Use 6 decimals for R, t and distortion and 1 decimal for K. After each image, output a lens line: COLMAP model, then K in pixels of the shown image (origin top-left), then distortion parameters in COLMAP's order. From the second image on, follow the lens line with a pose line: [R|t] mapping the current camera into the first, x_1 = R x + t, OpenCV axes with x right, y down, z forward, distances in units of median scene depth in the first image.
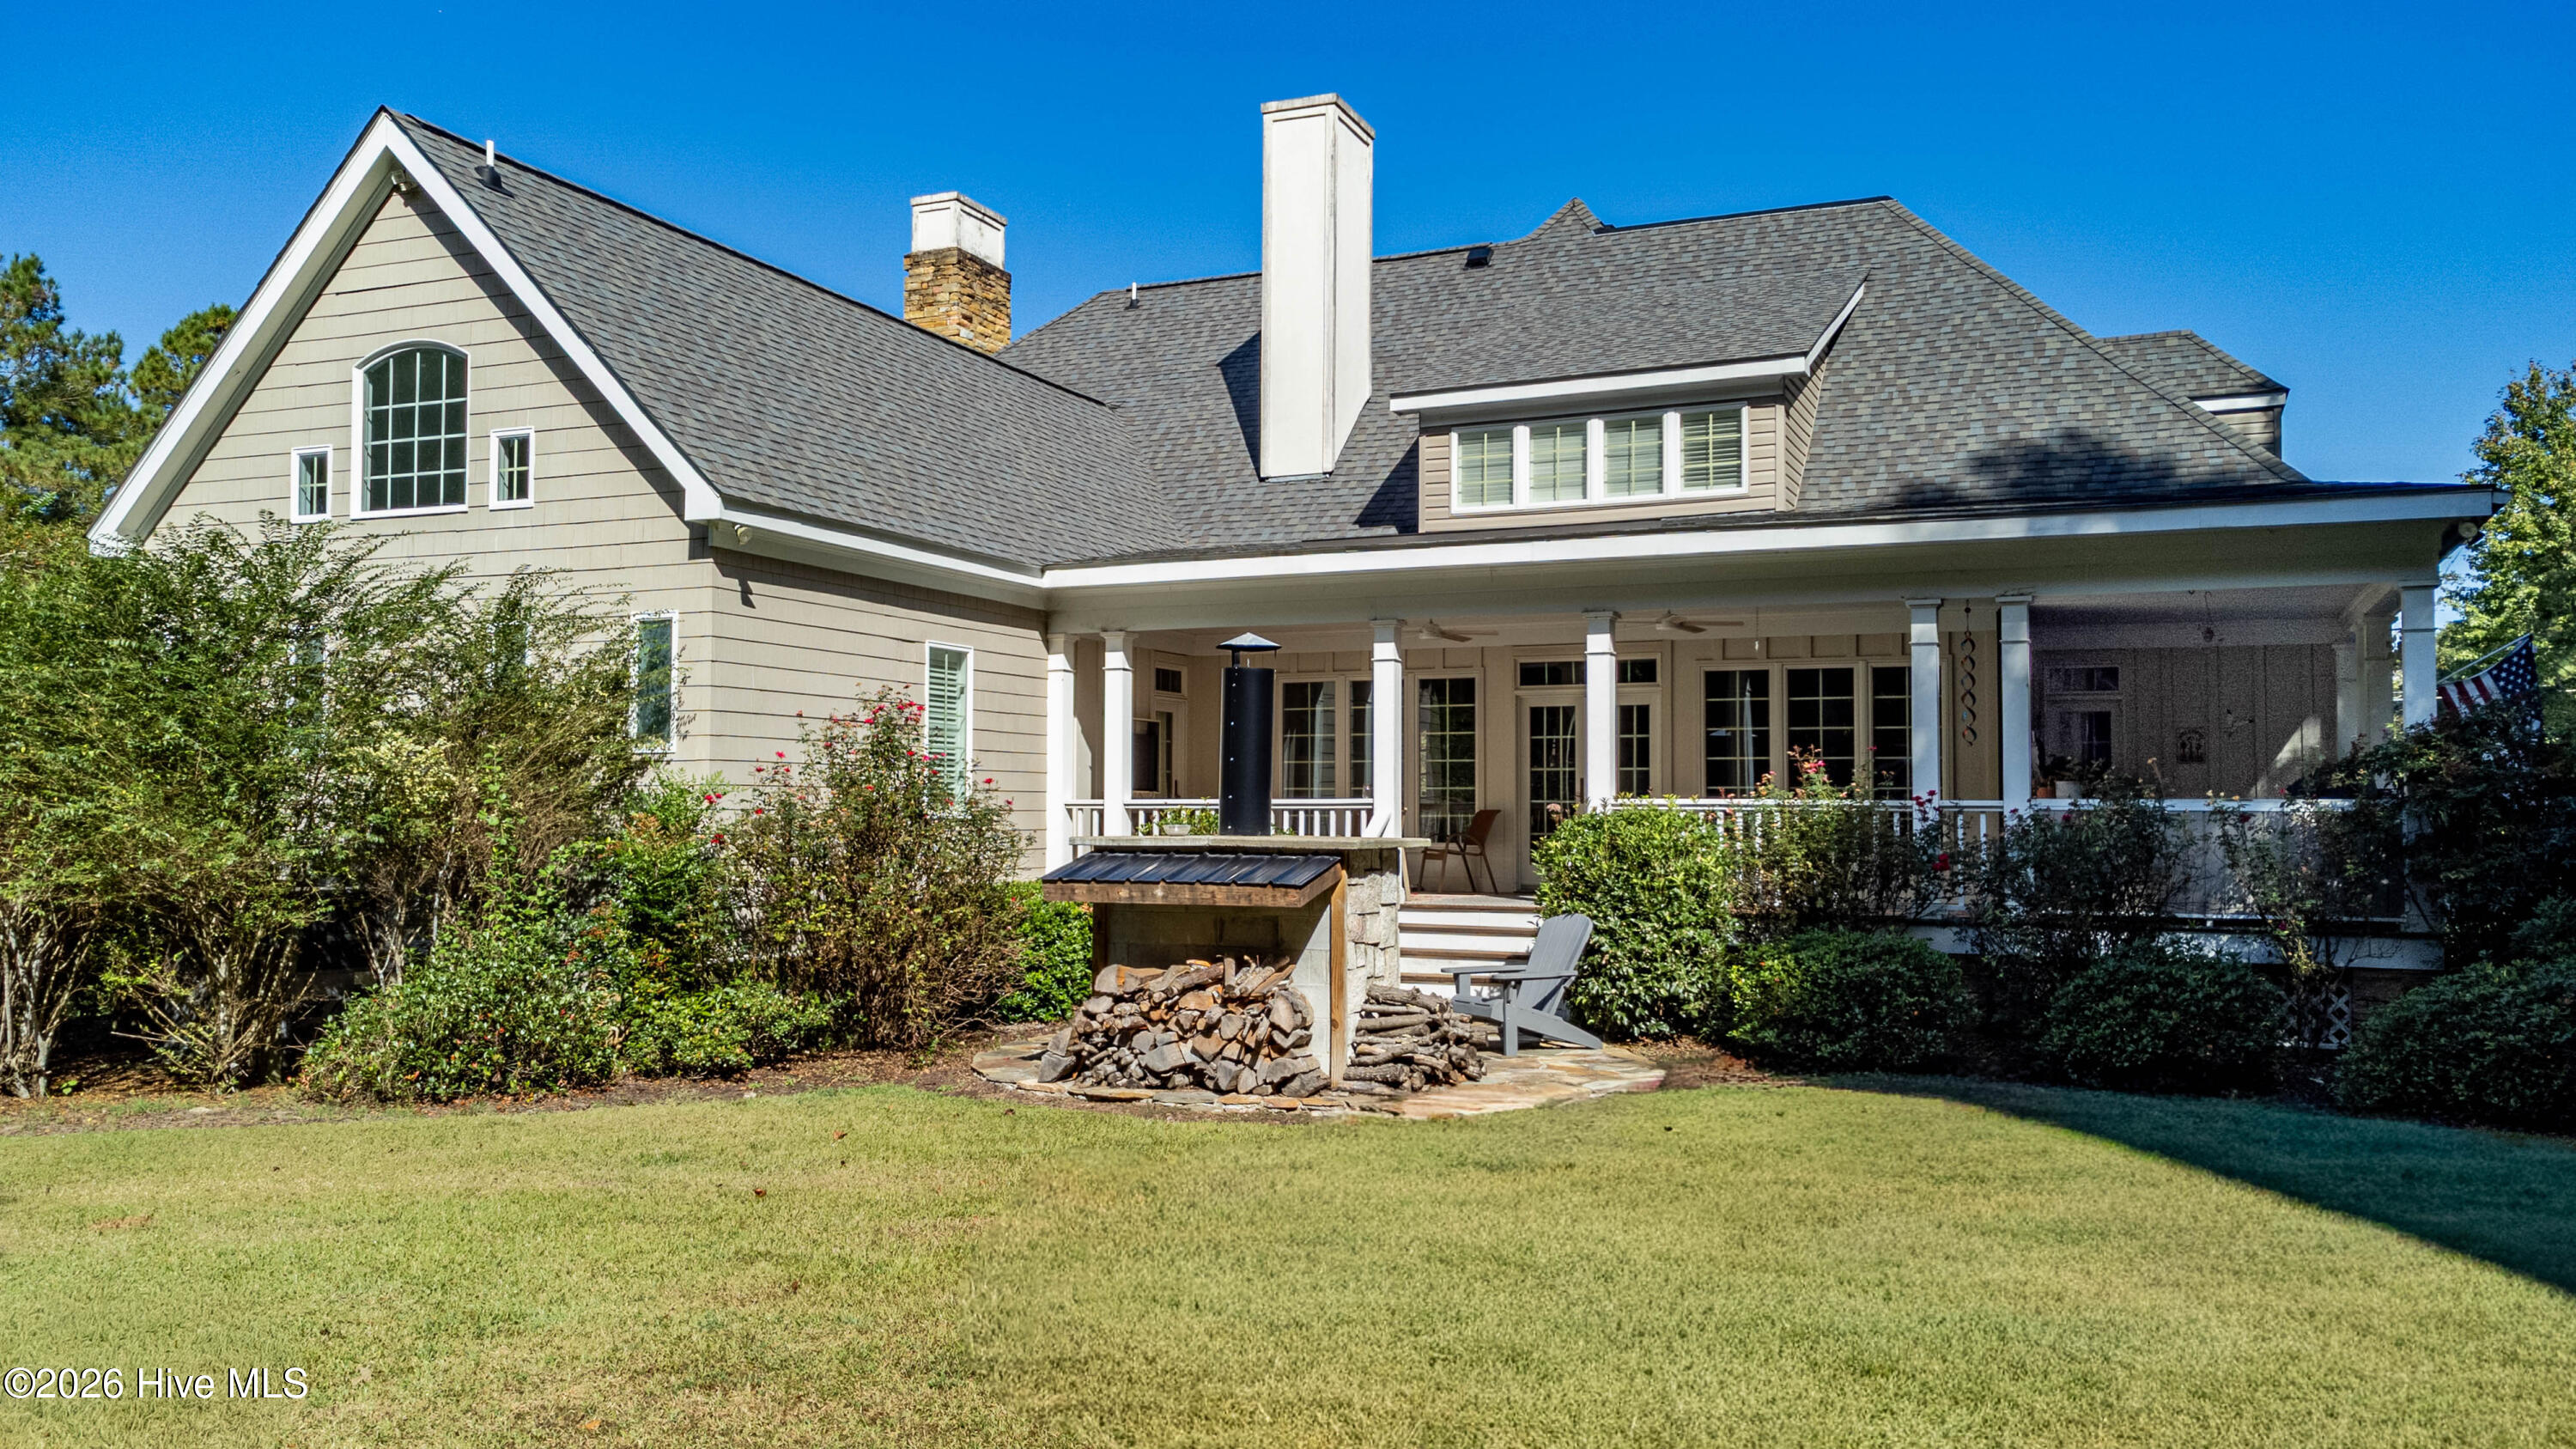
lens RADIAL K [[1981.9, 0, 1287.0], [0, 1981.9, 745.2], [0, 0, 1]] dist [0.016841, 0.003058]
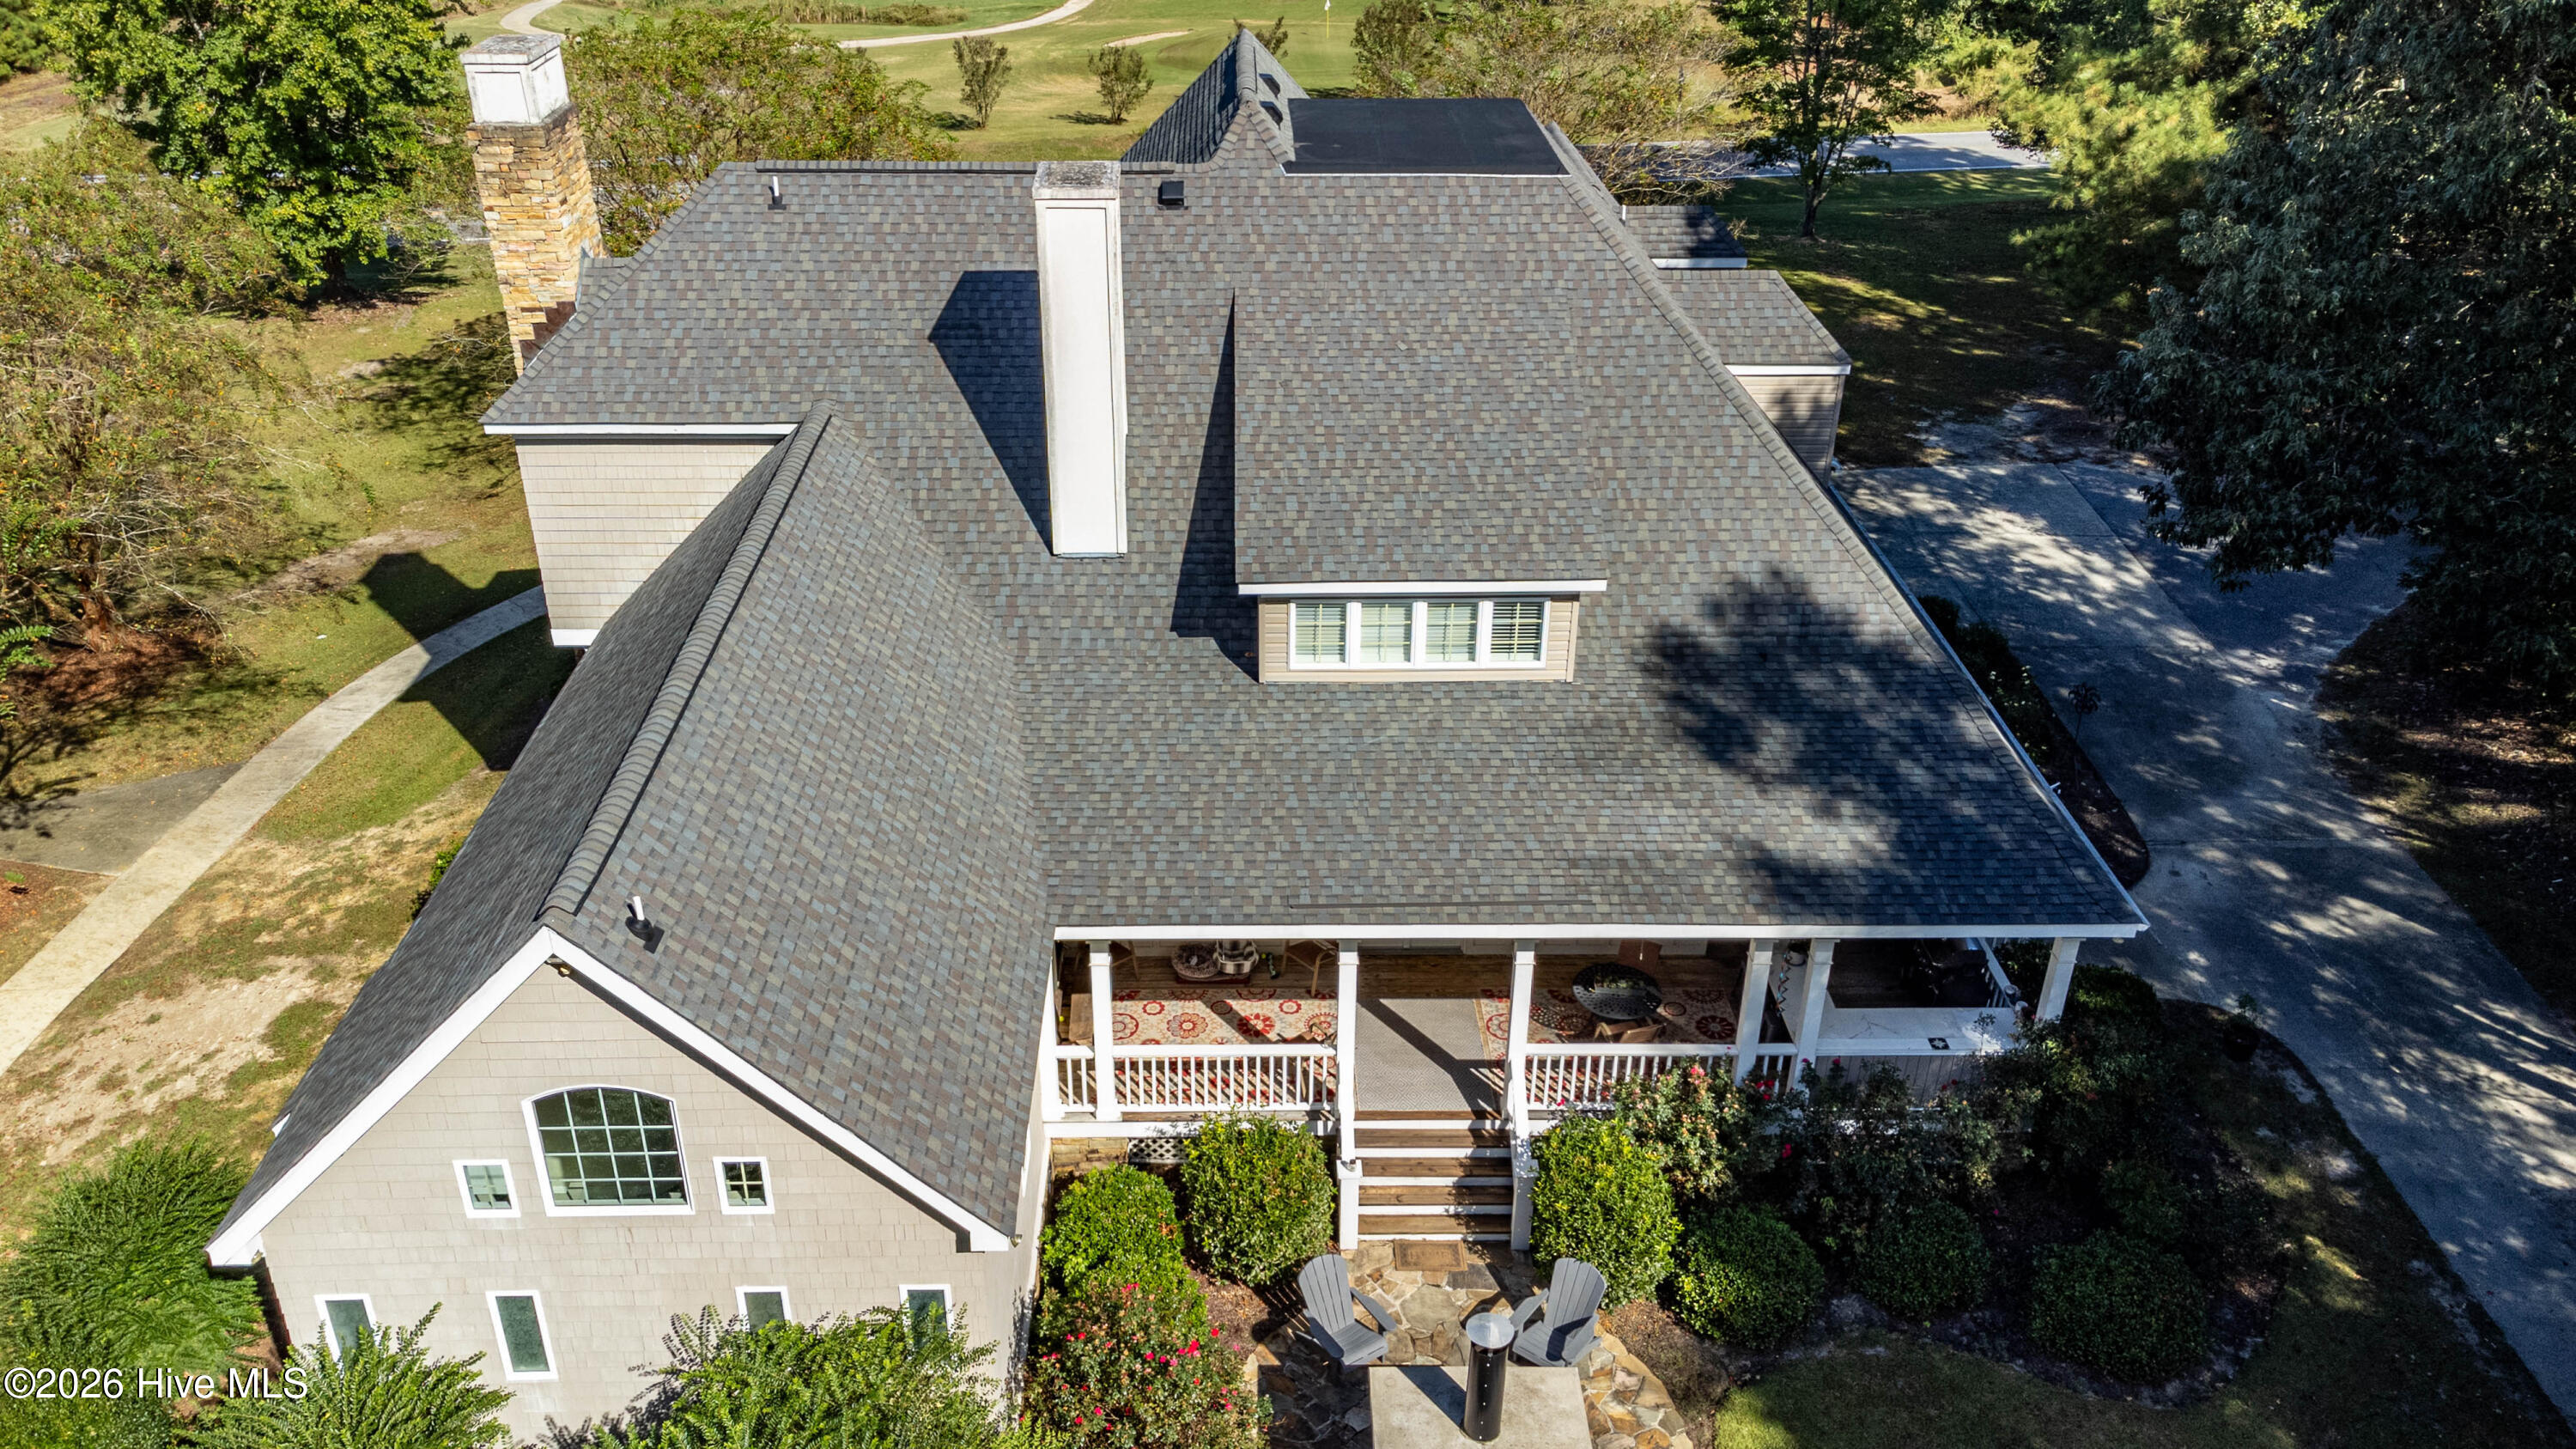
lens RADIAL K [[1958.4, 0, 1273.1], [0, 1958.4, 716.7], [0, 0, 1]] dist [-0.035607, 0.130897]
pose [[0.908559, -0.197201, 0.368283, -0.447274], [-0.017650, 0.862666, 0.505466, -0.863178], [-0.417384, -0.465746, 0.780302, 0.157068]]
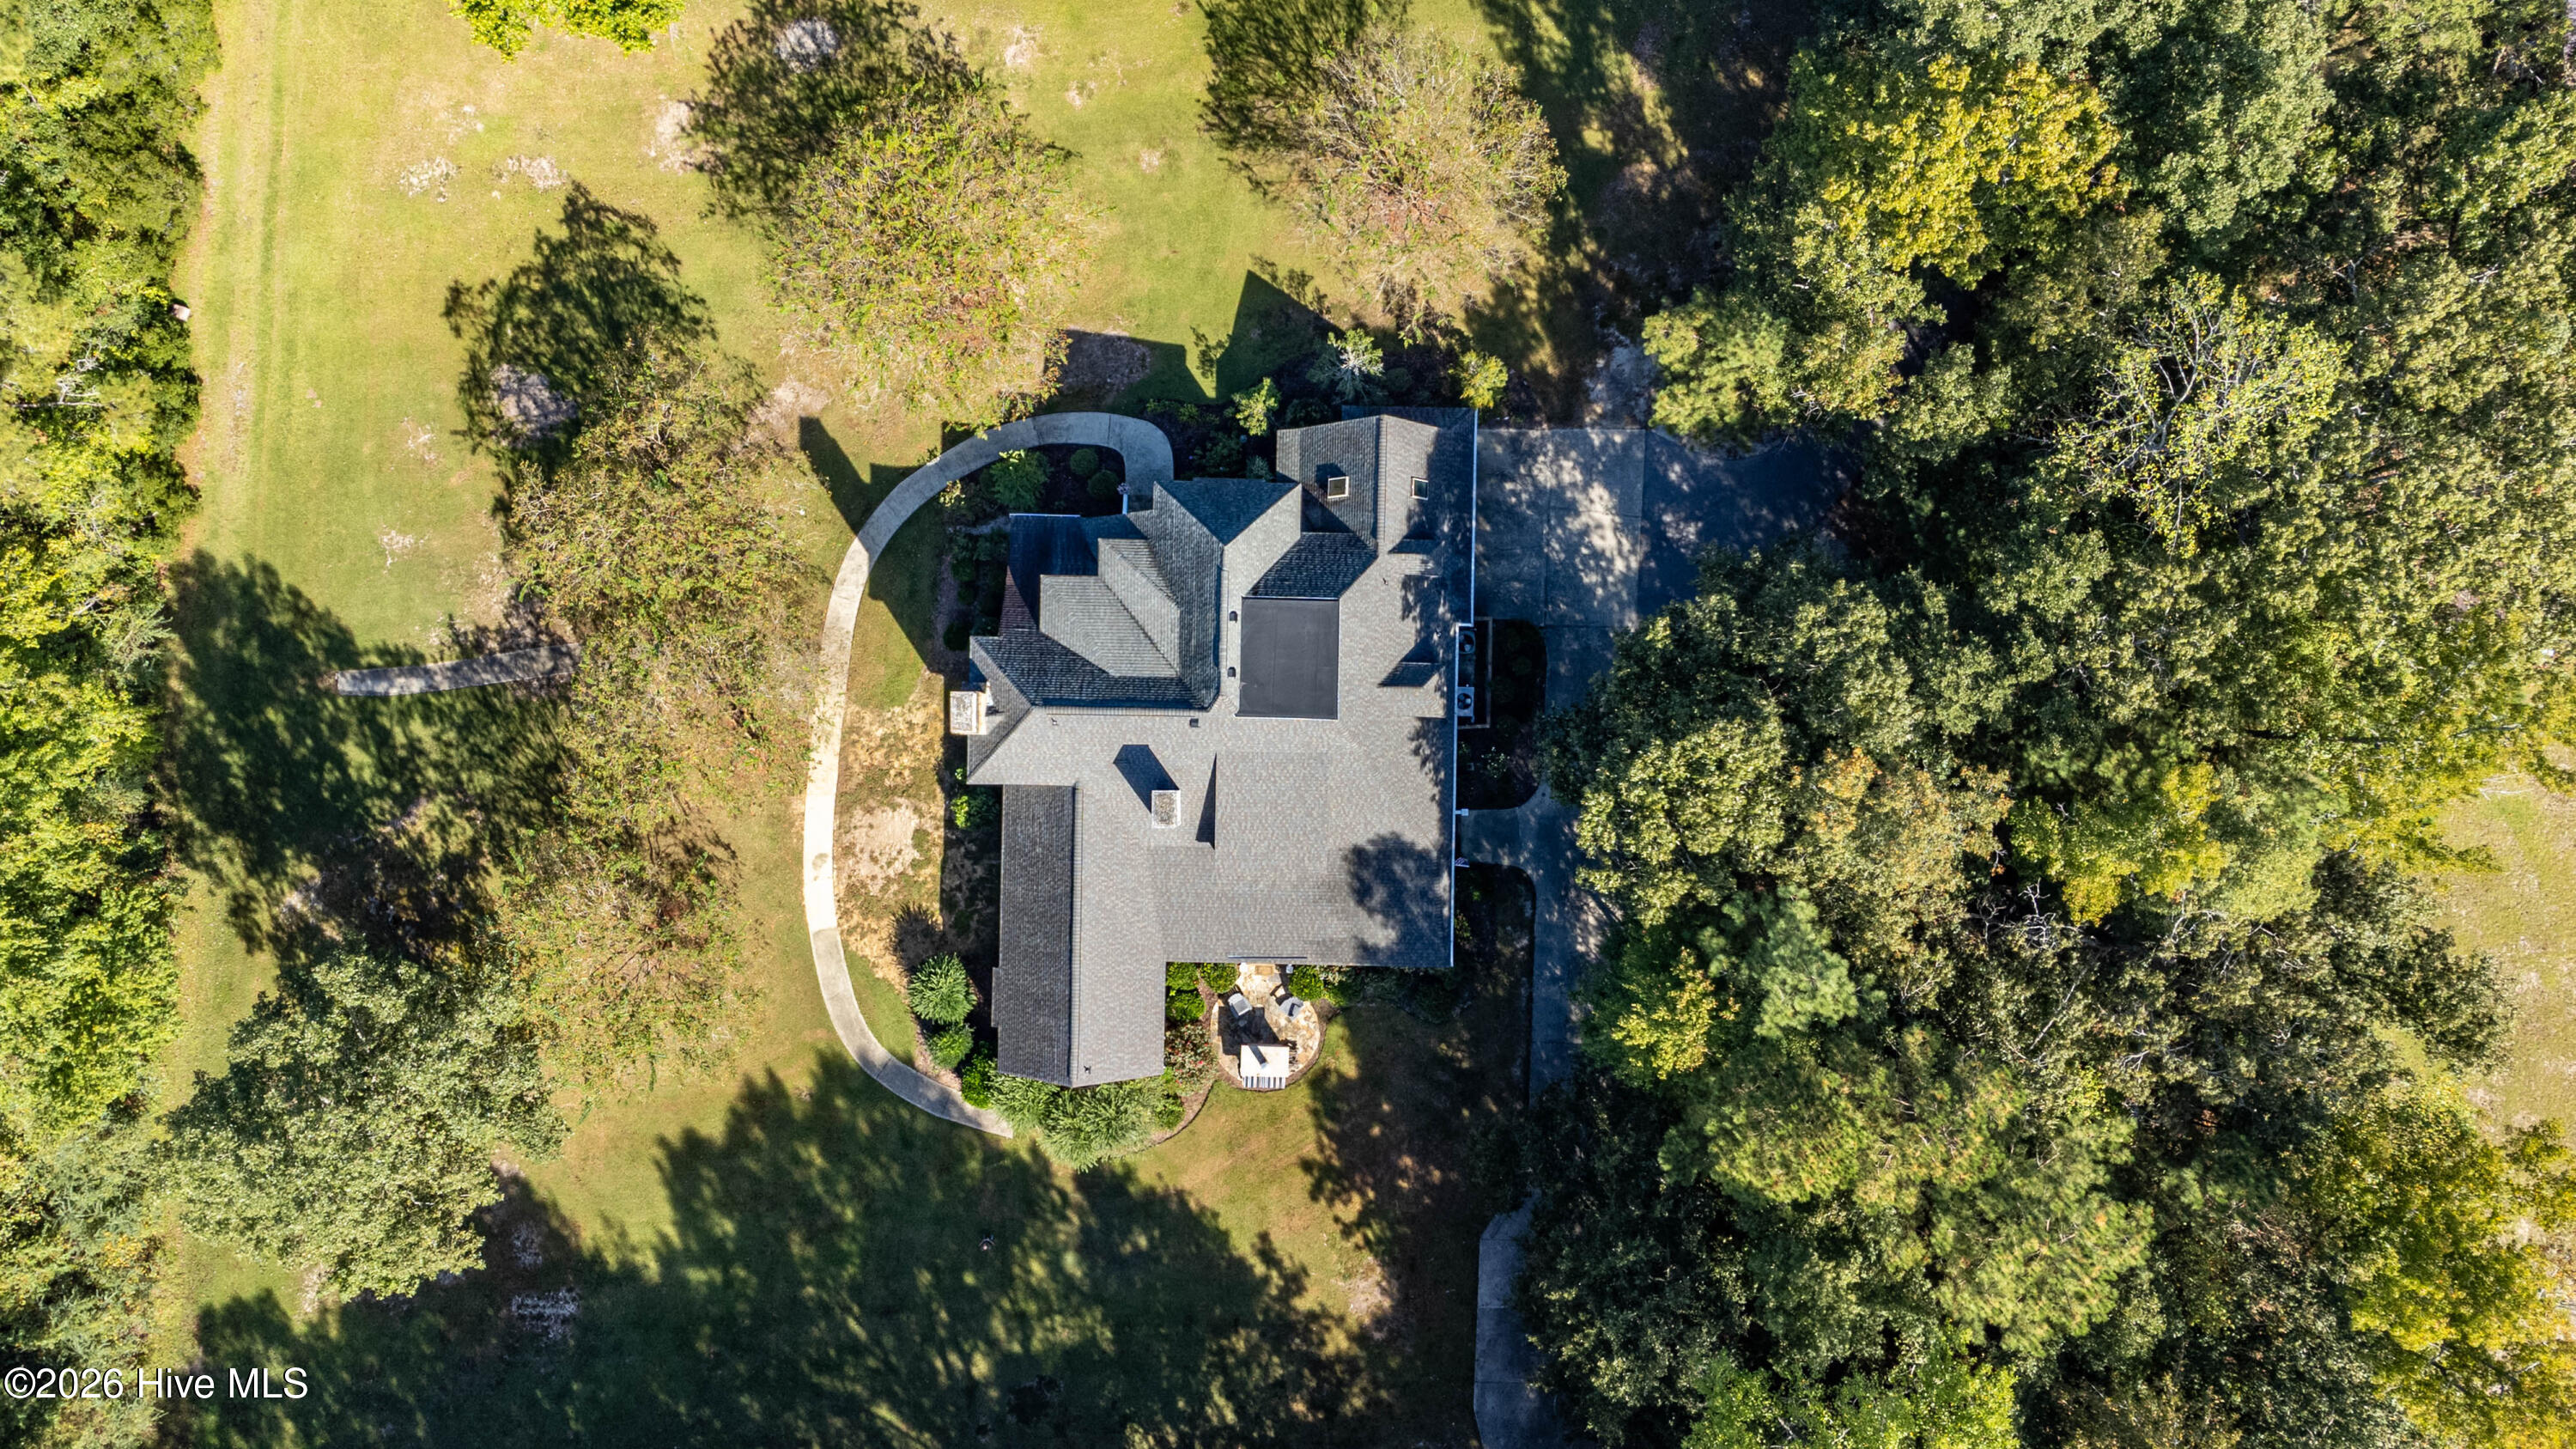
lens RADIAL K [[1981.9, 0, 1287.0], [0, 1981.9, 745.2], [0, 0, 1]] dist [0.016841, 0.003058]
pose [[0.926029, -0.377271, 0.011677, 0.286977], [-0.023251, -0.026138, 0.999388, -5.018804], [-0.376735, -0.925734, -0.032976, 1.686106]]
